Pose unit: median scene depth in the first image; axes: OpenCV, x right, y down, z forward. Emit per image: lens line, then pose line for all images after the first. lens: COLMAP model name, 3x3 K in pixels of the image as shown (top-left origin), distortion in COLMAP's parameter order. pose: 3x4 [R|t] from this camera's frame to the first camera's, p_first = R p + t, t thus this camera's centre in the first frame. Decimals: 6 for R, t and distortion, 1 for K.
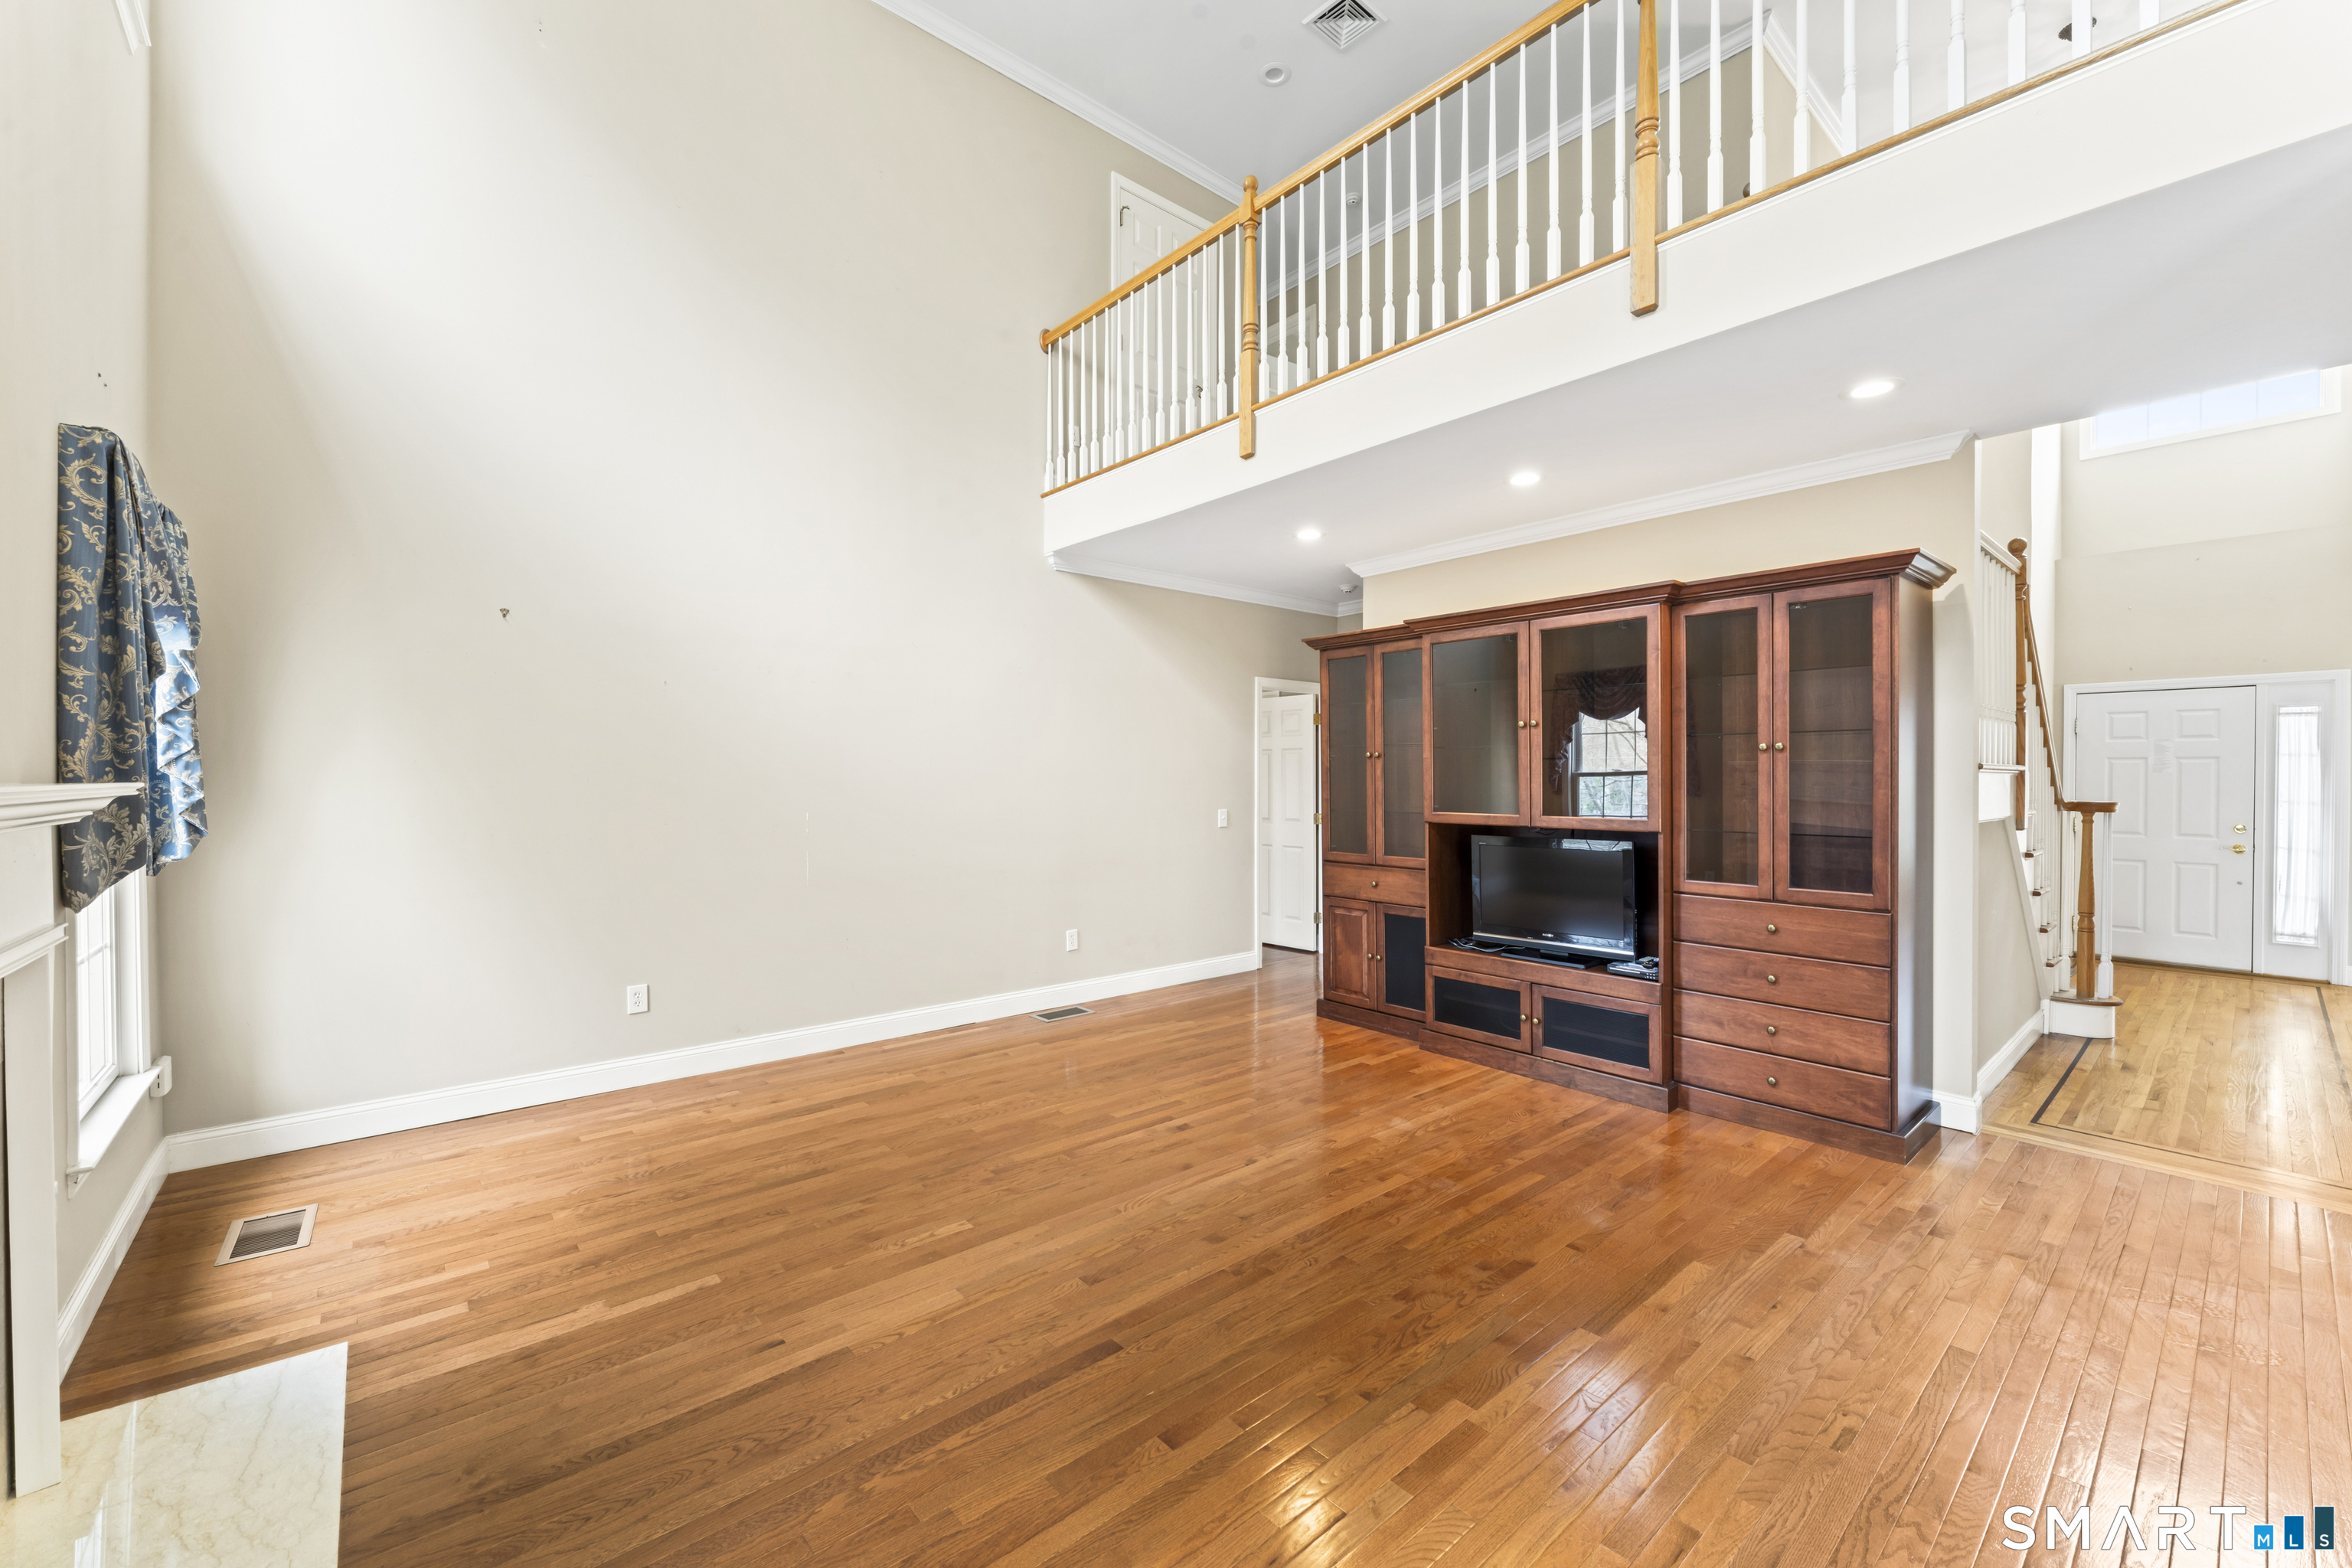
lens RADIAL K [[949.8, 0, 1189.8], [0, 949.8, 776.9], [0, 0, 1]] dist [-0.000595, -0.000696]
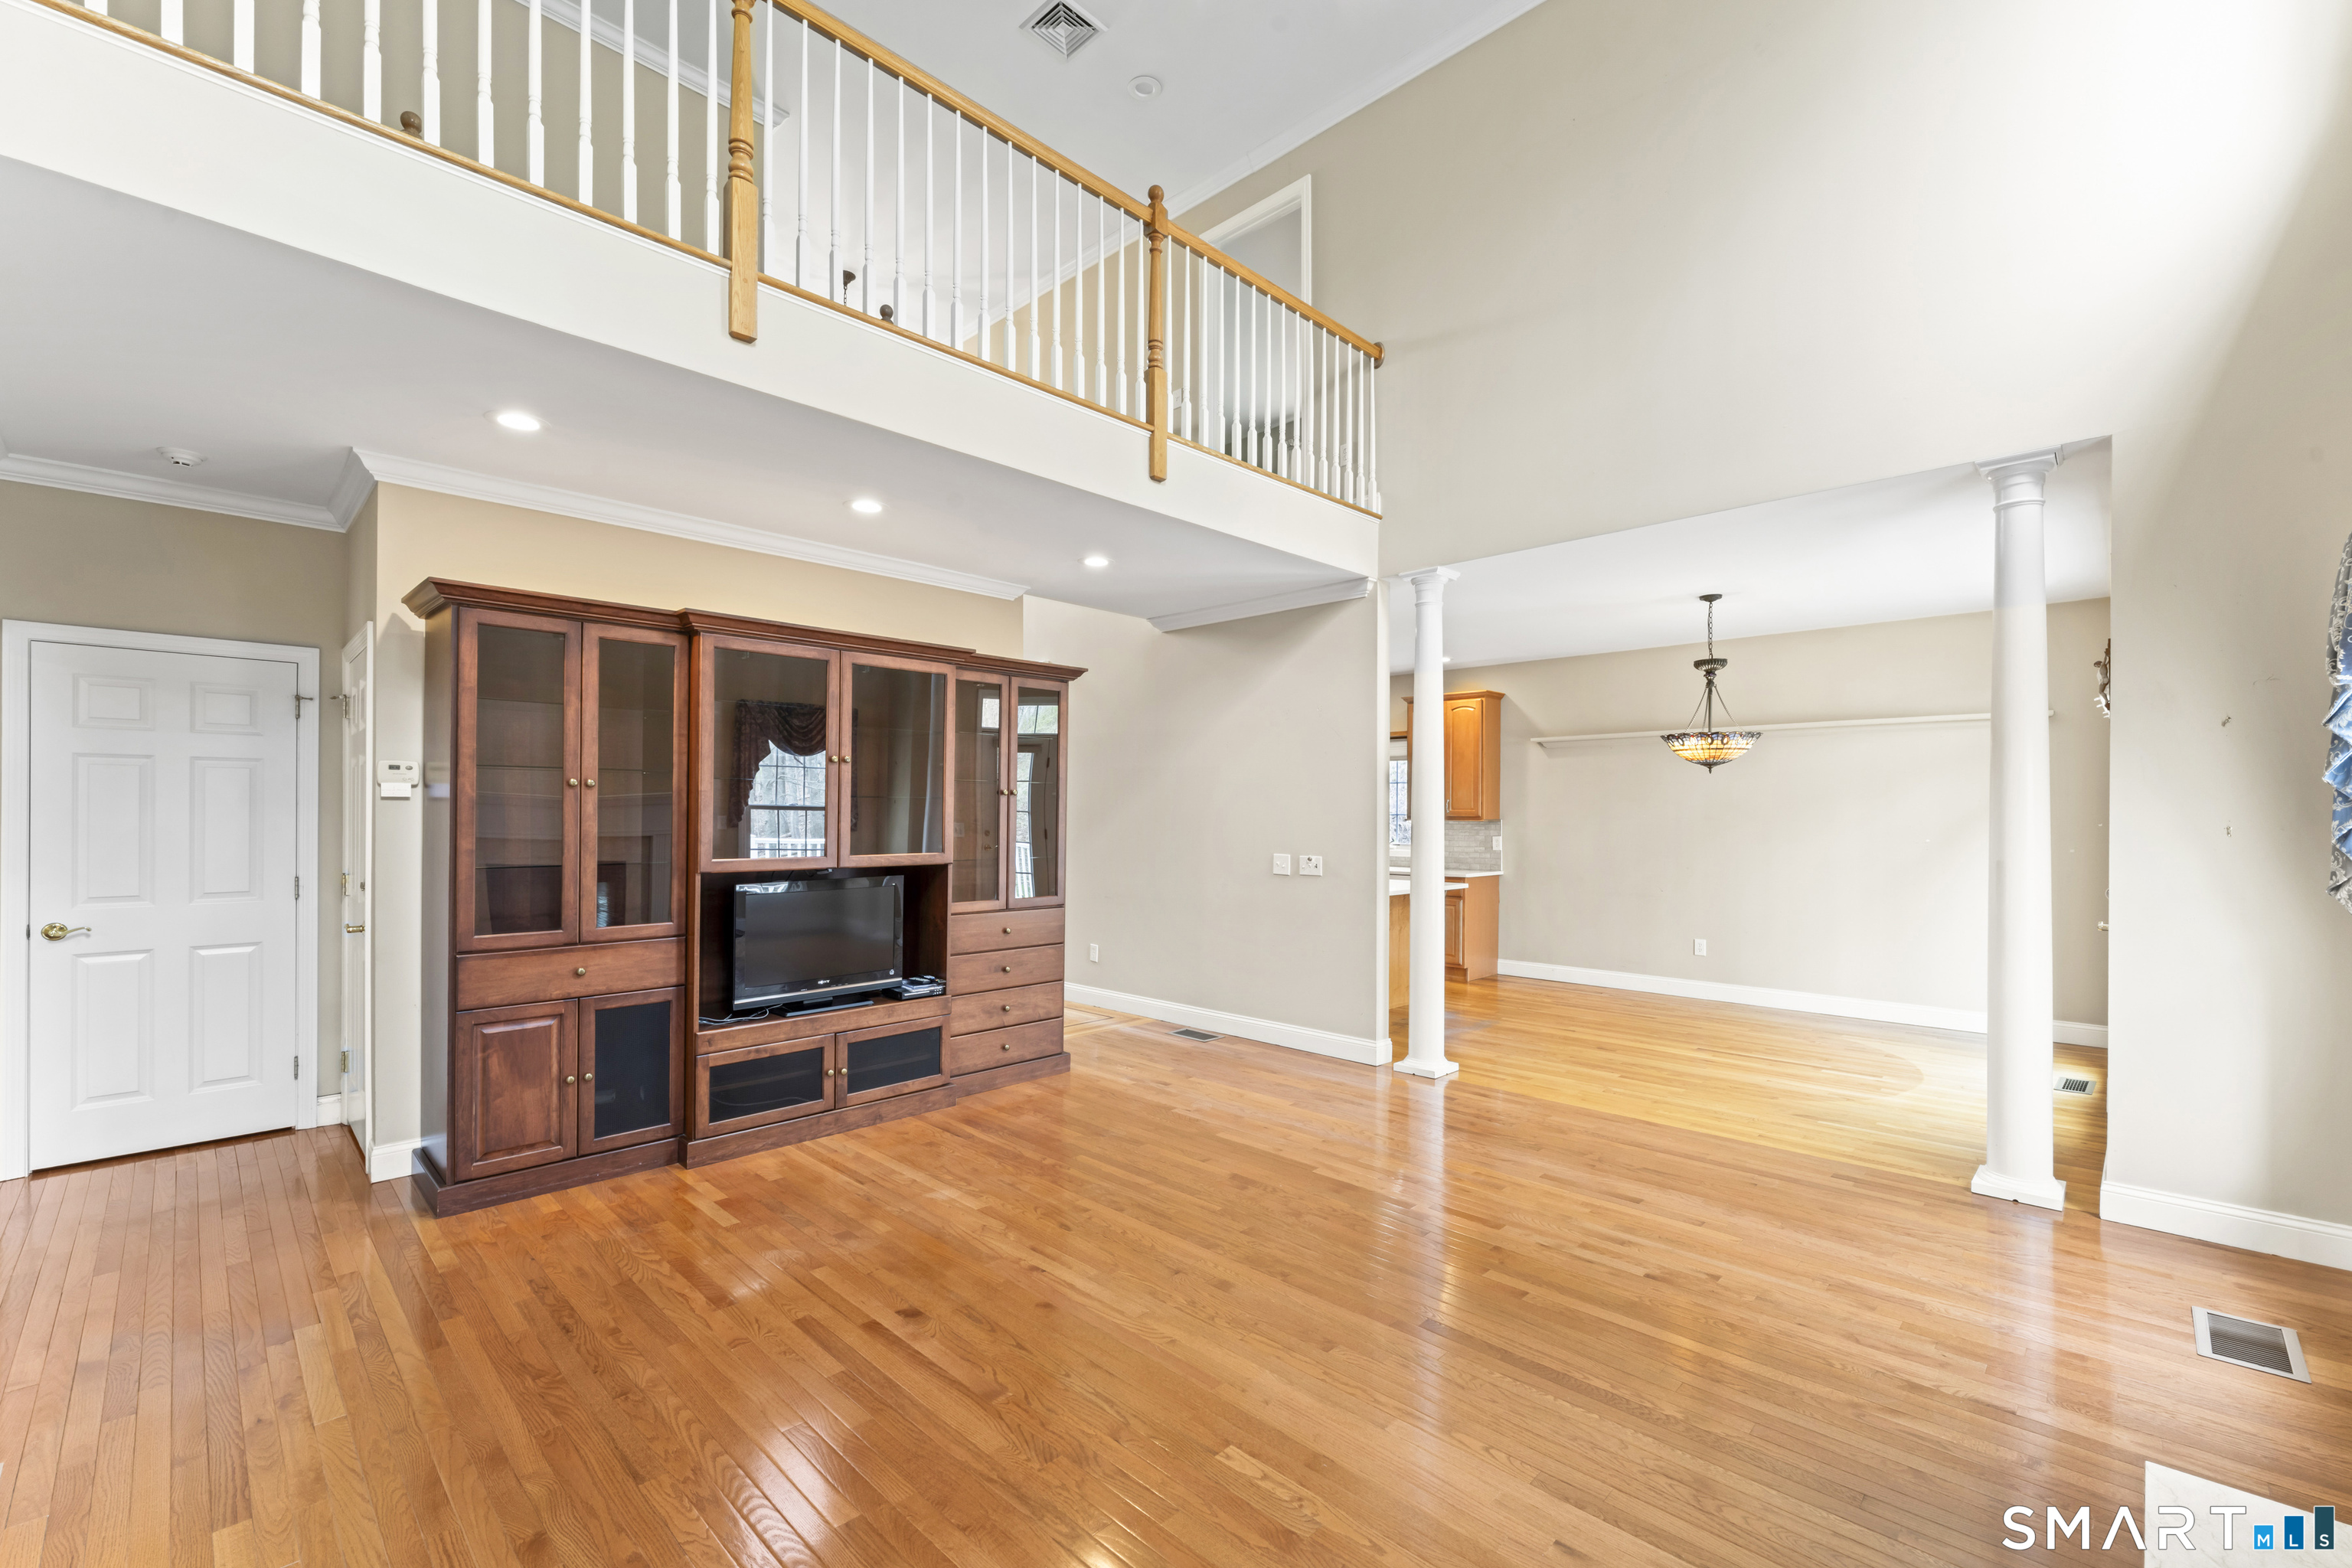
lens RADIAL K [[984.7, 0, 1188.5], [0, 984.7, 797.8], [0, 0, 1]] dist [-0.010378, 0.000429]
pose [[-0.085862, 0.017427, 0.996155, -0.673830], [-0.001276, 0.999844, -0.017601, -0.000837], [-0.996306, -0.002782, -0.085826, 0.762677]]
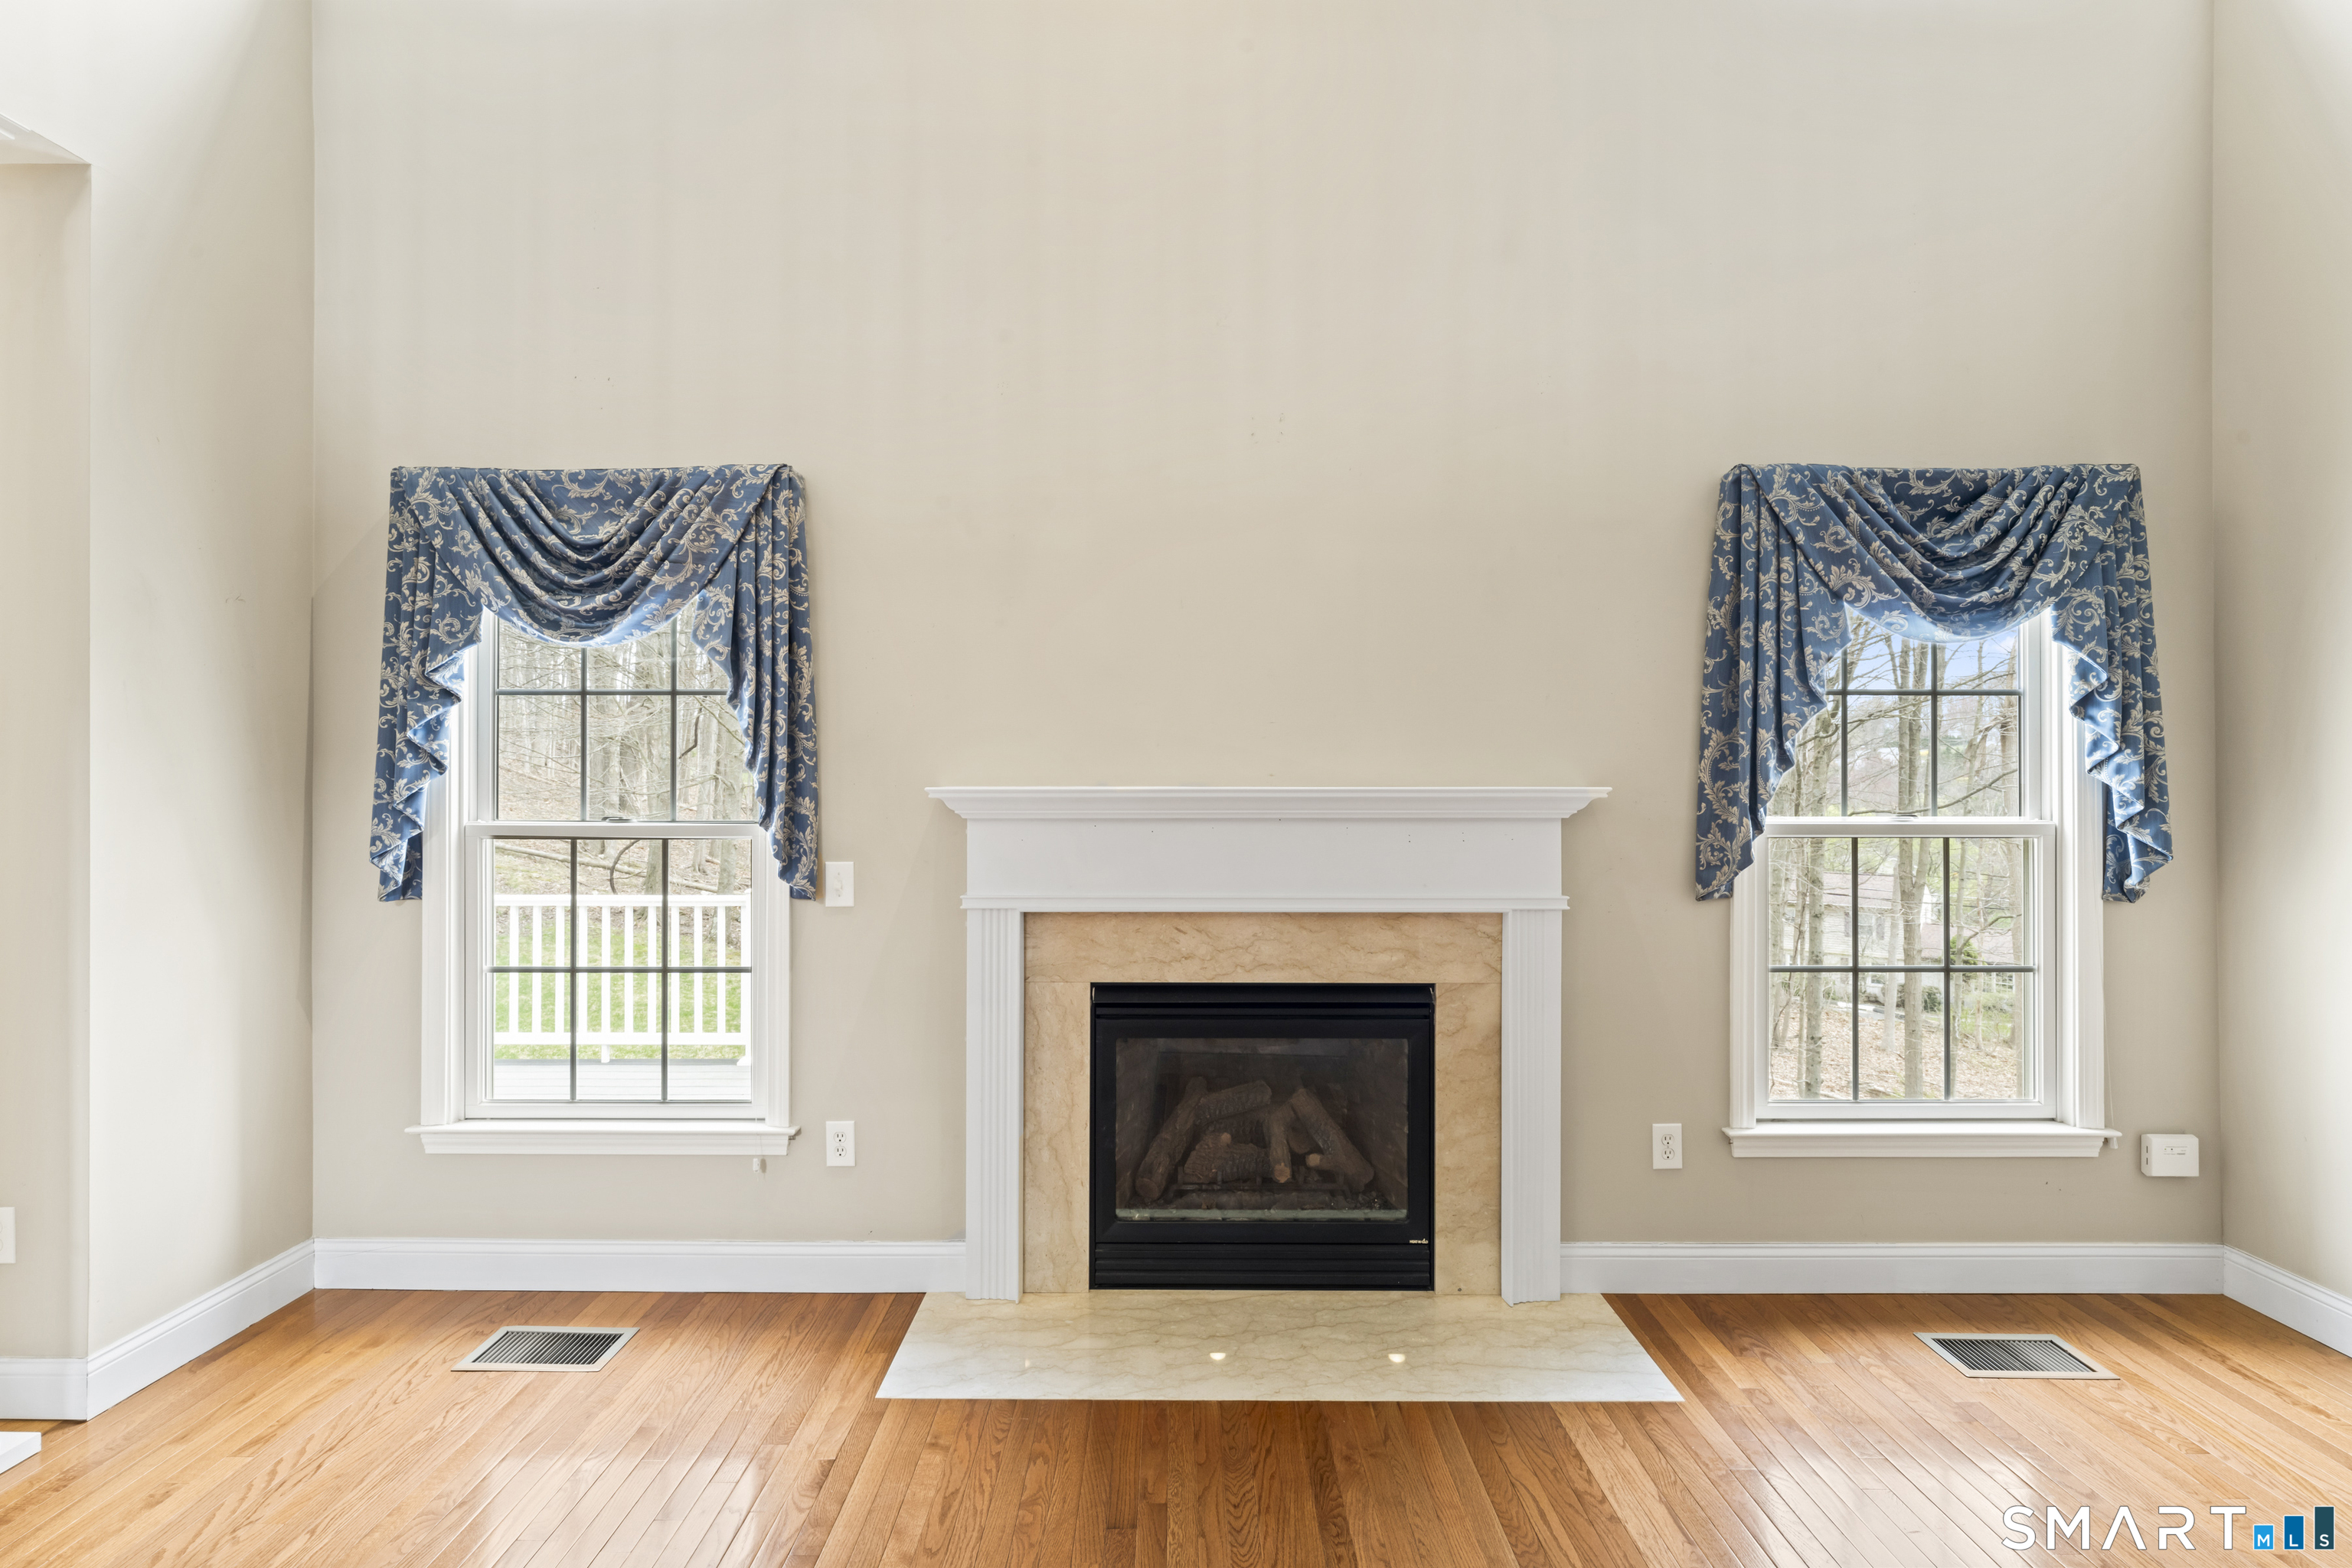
lens RADIAL K [[1092.6, 0, 1178.8], [0, 1092.6, 784.2], [0, 0, 1]] dist [-0.000473, 0.000812]
pose [[-0.657326, -0.001777, -0.753605, 0.124562], [-0.002468, 0.999997, -0.000206, 0.002482], [0.753603, 0.001724, -0.657328, 0.736137]]
